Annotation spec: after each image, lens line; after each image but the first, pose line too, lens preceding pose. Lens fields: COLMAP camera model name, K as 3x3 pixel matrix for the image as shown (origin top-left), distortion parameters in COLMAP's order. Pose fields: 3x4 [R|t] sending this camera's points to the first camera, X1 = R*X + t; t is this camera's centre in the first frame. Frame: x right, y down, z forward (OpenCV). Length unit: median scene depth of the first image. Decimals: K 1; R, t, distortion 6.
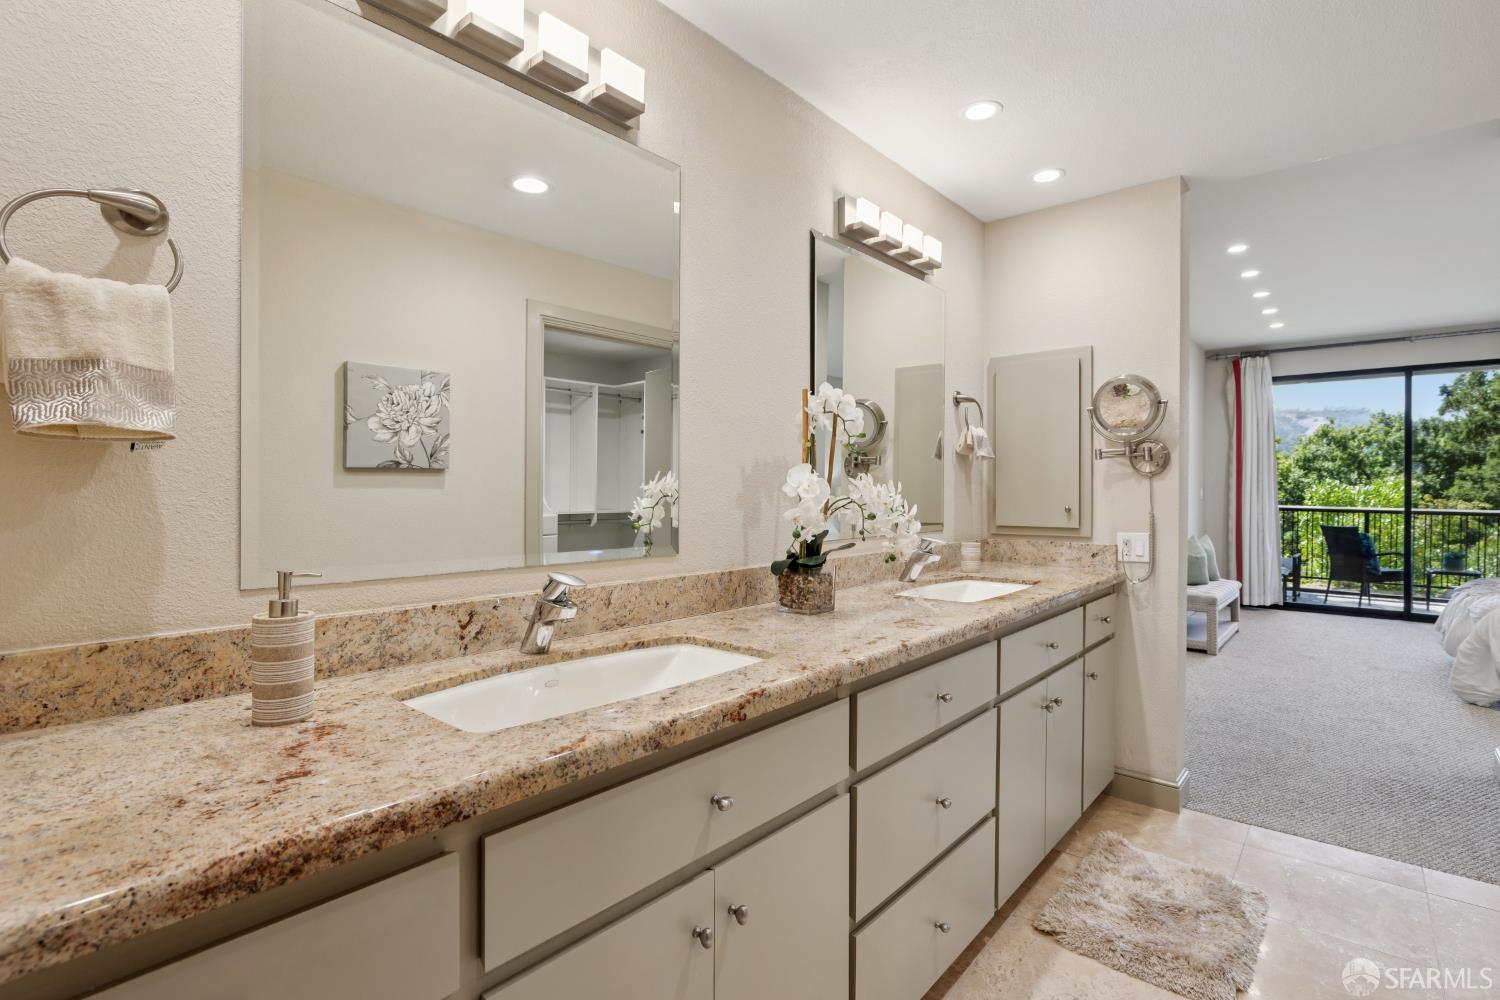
lens RADIAL K [[704.5, 0, 750.0], [0, 704.5, 500.0], [0, 0, 1]] dist [0.001010, 0.000302]
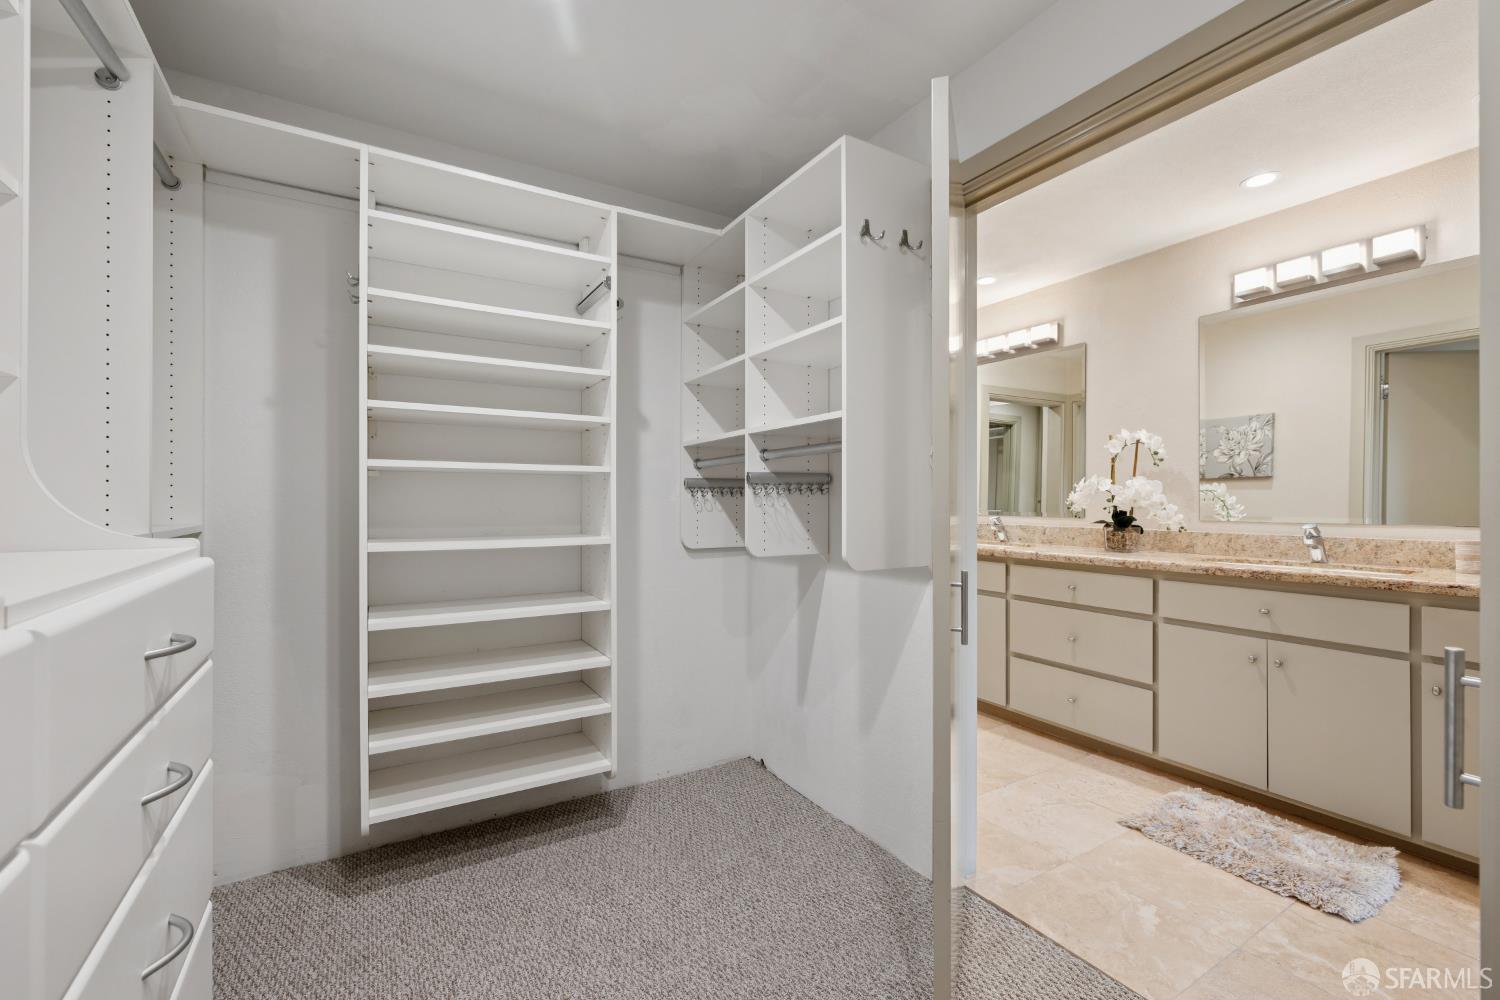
lens RADIAL K [[650.5, 0, 750.0], [0, 650.5, 500.0], [0, 0, 1]] dist [0.002567, 0.000214]
pose [[-0.304244, -0.002892, -0.952590, 1.307692], [-0.011430, 0.999934, 0.000614, 0.019526], [0.952526, 0.011075, -0.304257, 0.379894]]
